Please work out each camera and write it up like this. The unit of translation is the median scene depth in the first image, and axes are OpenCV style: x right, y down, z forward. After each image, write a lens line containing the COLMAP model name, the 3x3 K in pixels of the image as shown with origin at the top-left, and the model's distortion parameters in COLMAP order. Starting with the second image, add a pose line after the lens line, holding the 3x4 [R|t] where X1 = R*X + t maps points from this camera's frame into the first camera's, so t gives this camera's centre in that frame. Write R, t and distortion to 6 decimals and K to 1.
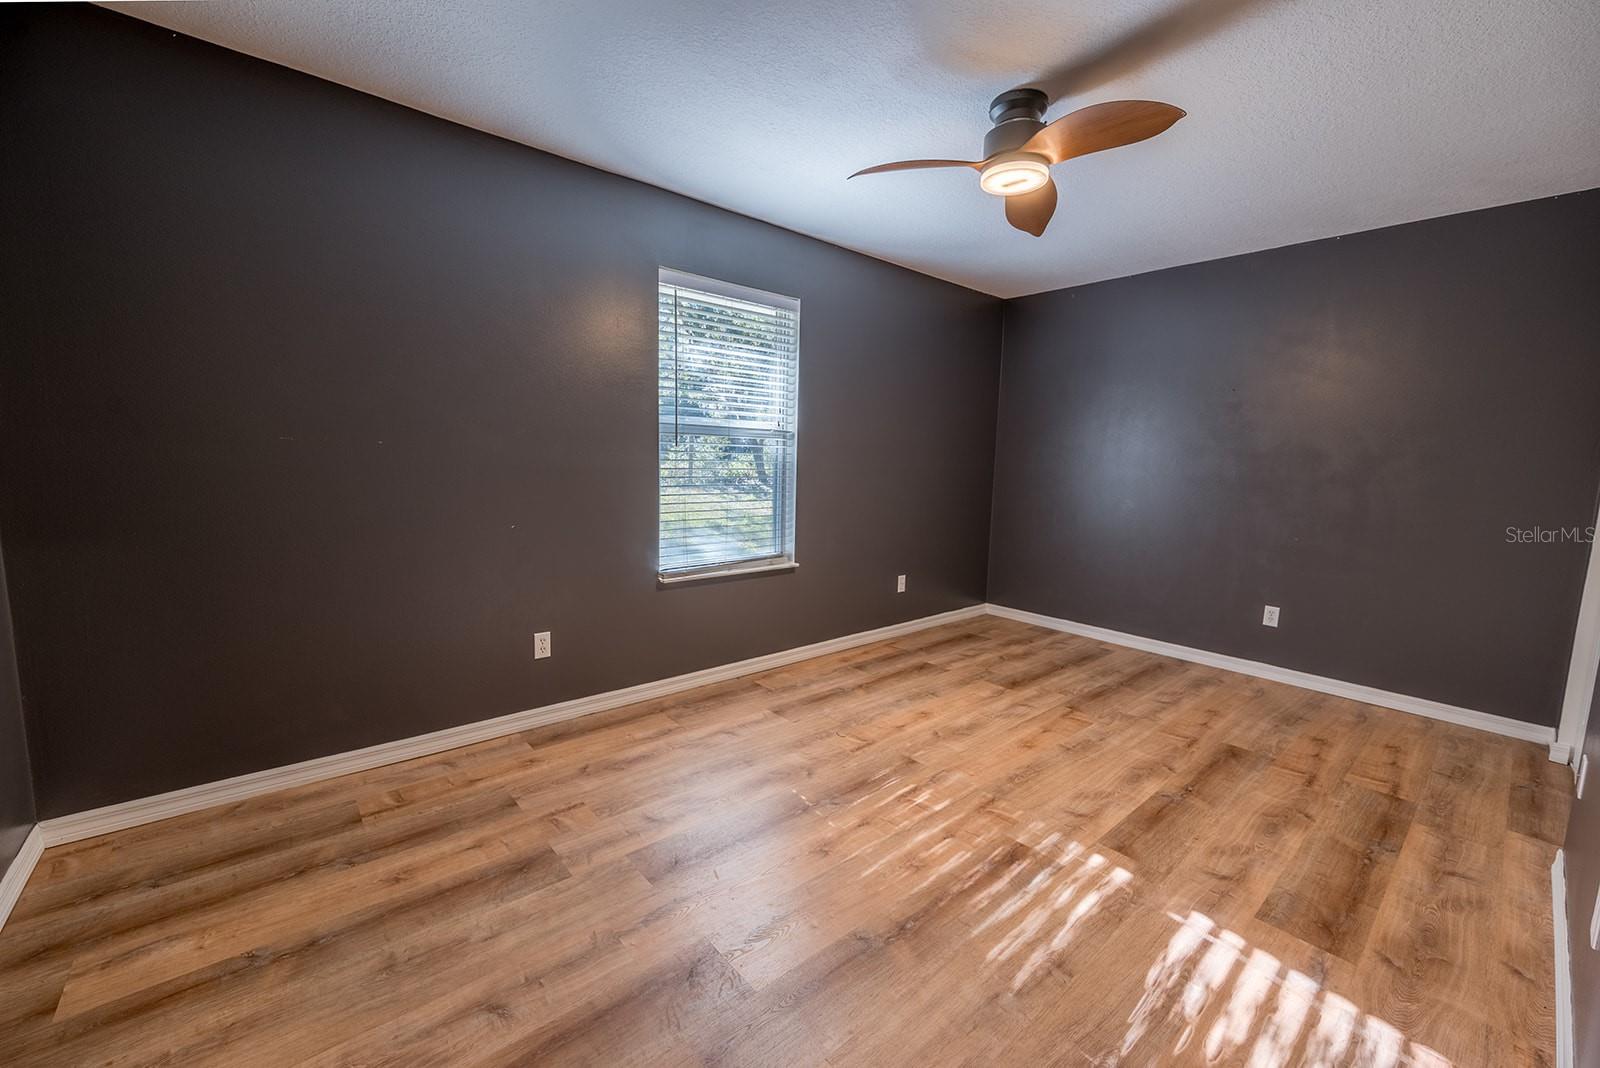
lens RADIAL K [[639.1, 0, 800.0], [0, 639.1, 534.0], [0, 0, 1]] dist [-0.001355, -0.000282]
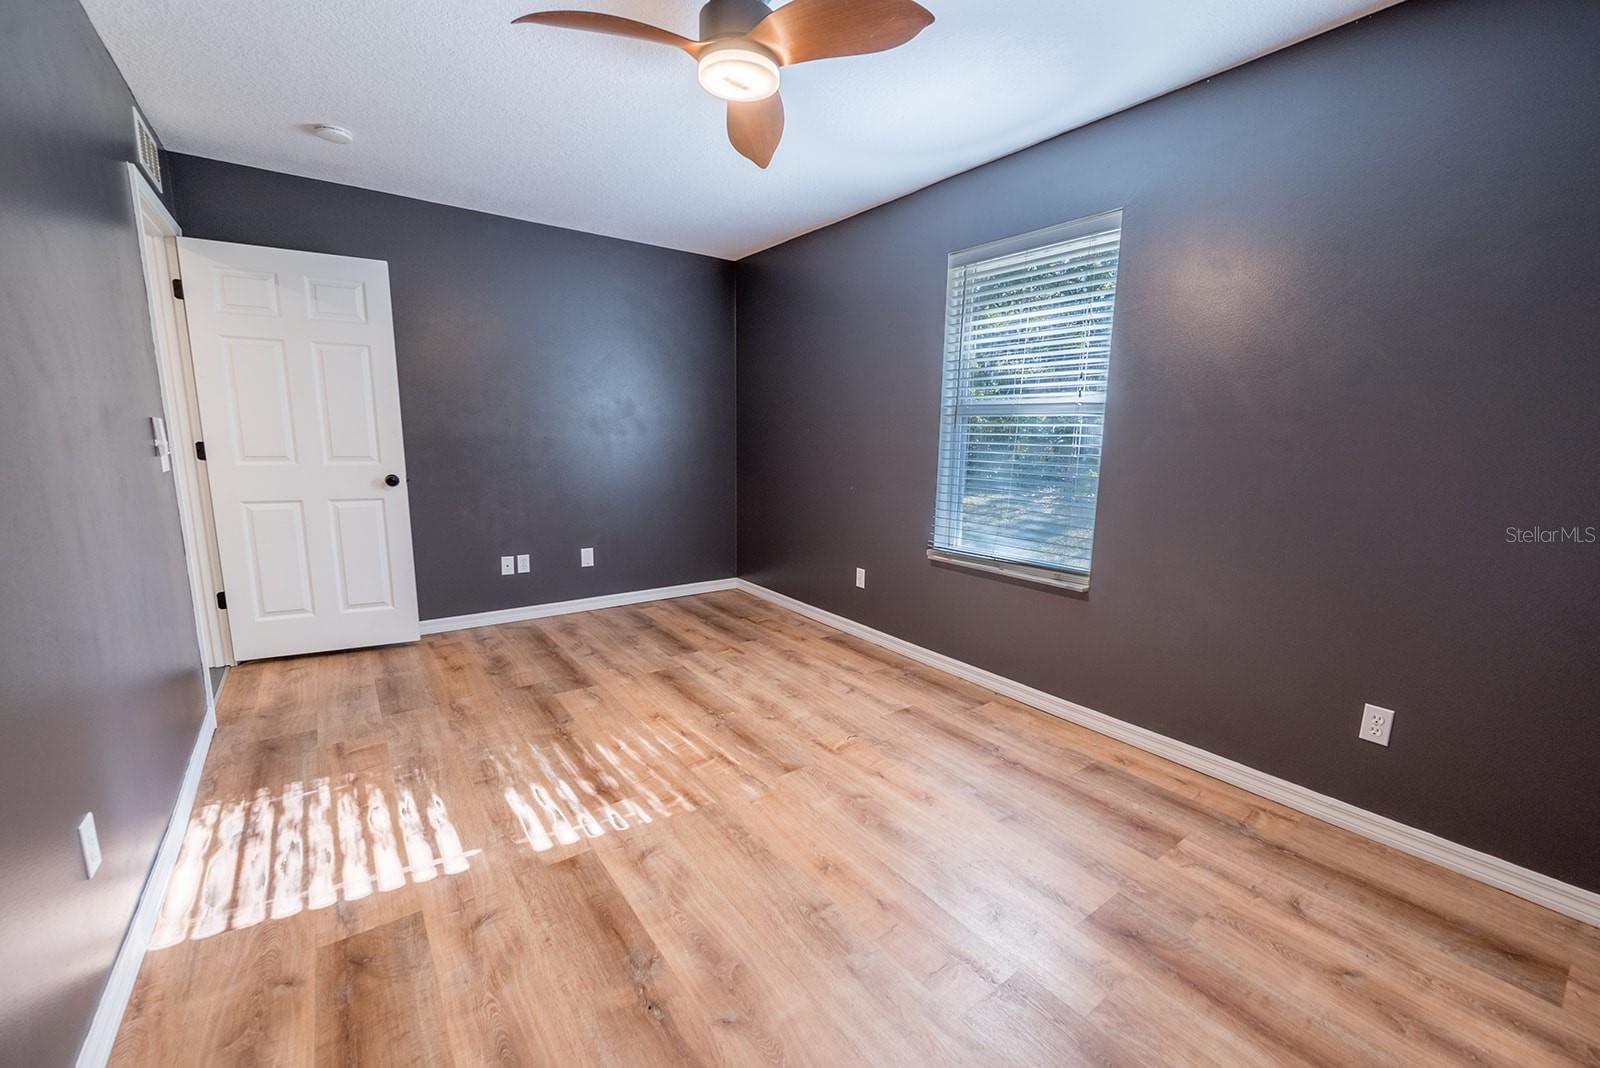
lens RADIAL K [[645.8, 0, 805.1], [0, 645.8, 534.4], [0, 0, 1]] dist [-0.001560, -0.000358]
pose [[-0.071696, 0.131132, -0.988769, 0.904368], [-0.139595, 0.980244, 0.140123, -0.086994], [0.987610, 0.148074, -0.051974, 0.898359]]
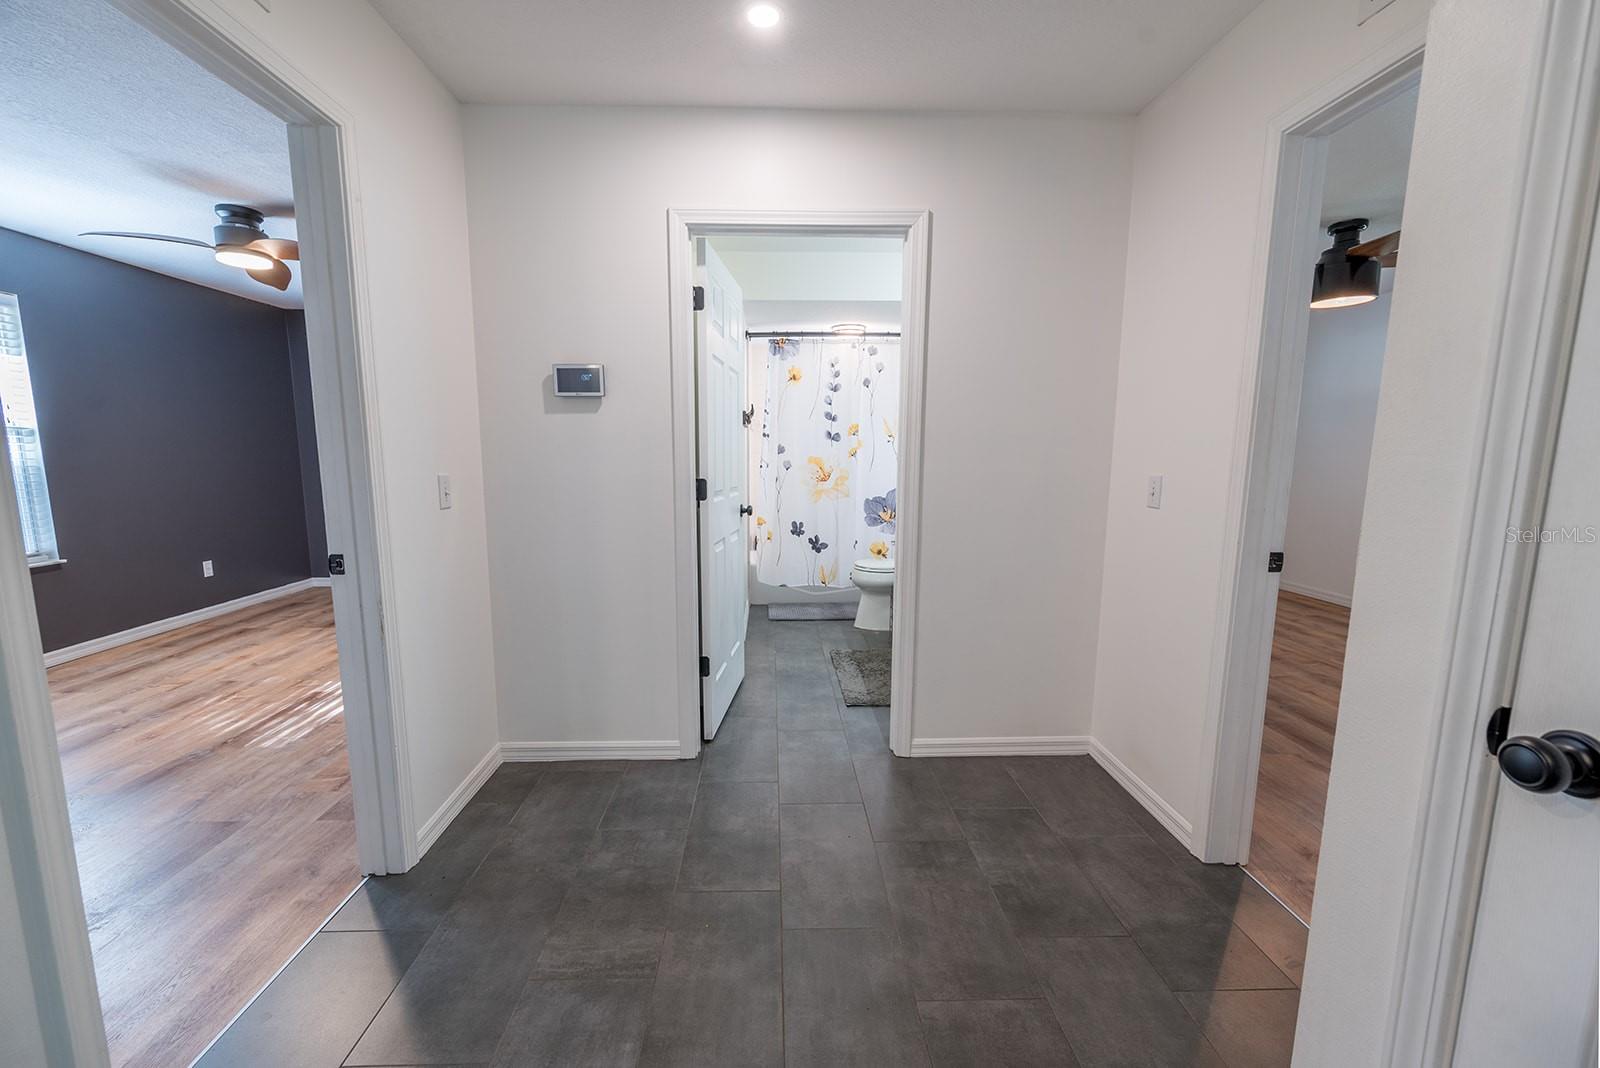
lens RADIAL K [[649.4, 0, 793.2], [0, 649.4, 538.7], [0, 0, 1]] dist [-0.001640, -0.000037]
pose [[0.632642, -0.128405, 0.763725, -0.066643], [0.108265, 0.991139, 0.076958, 0.074575], [-0.766840, 0.033998, 0.640938, -0.671444]]
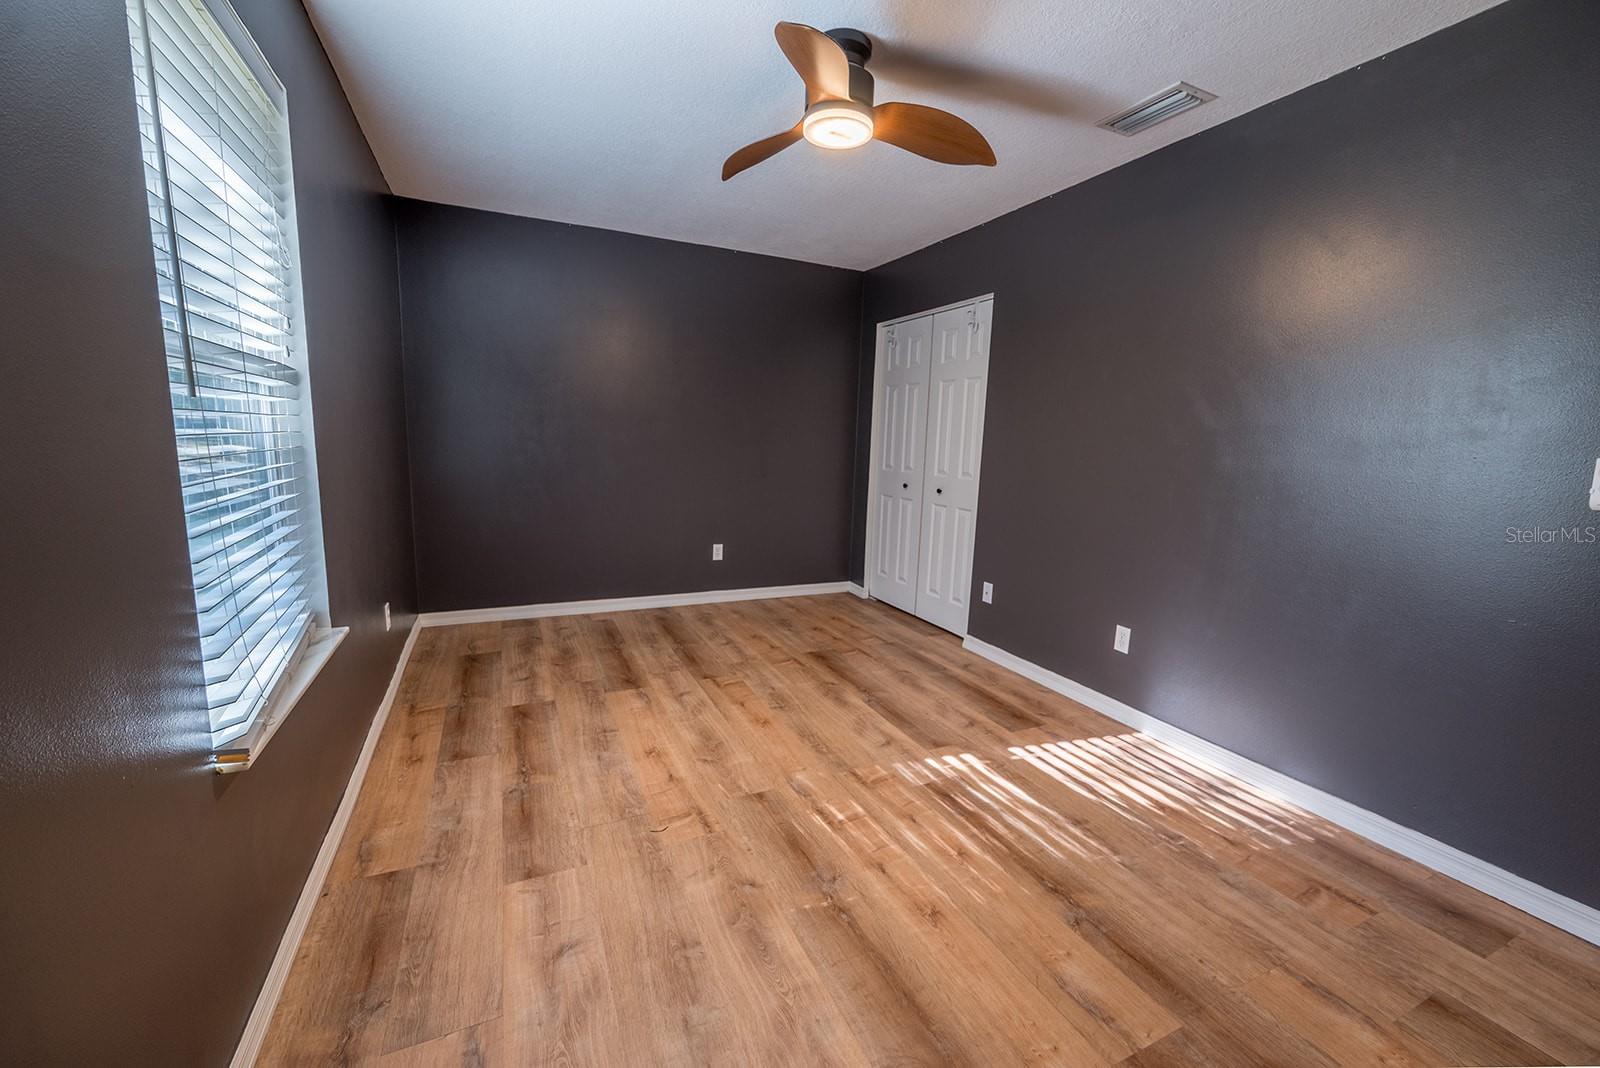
lens RADIAL K [[639.1, 0, 800.0], [0, 639.1, 534.0], [0, 0, 1]] dist [-0.001355, -0.000282]
pose [[0.264208, -0.164349, 0.950360, -0.485171], [0.092244, 0.985163, 0.144724, -0.086908], [-0.960044, 0.049428, 0.275448, 0.616400]]
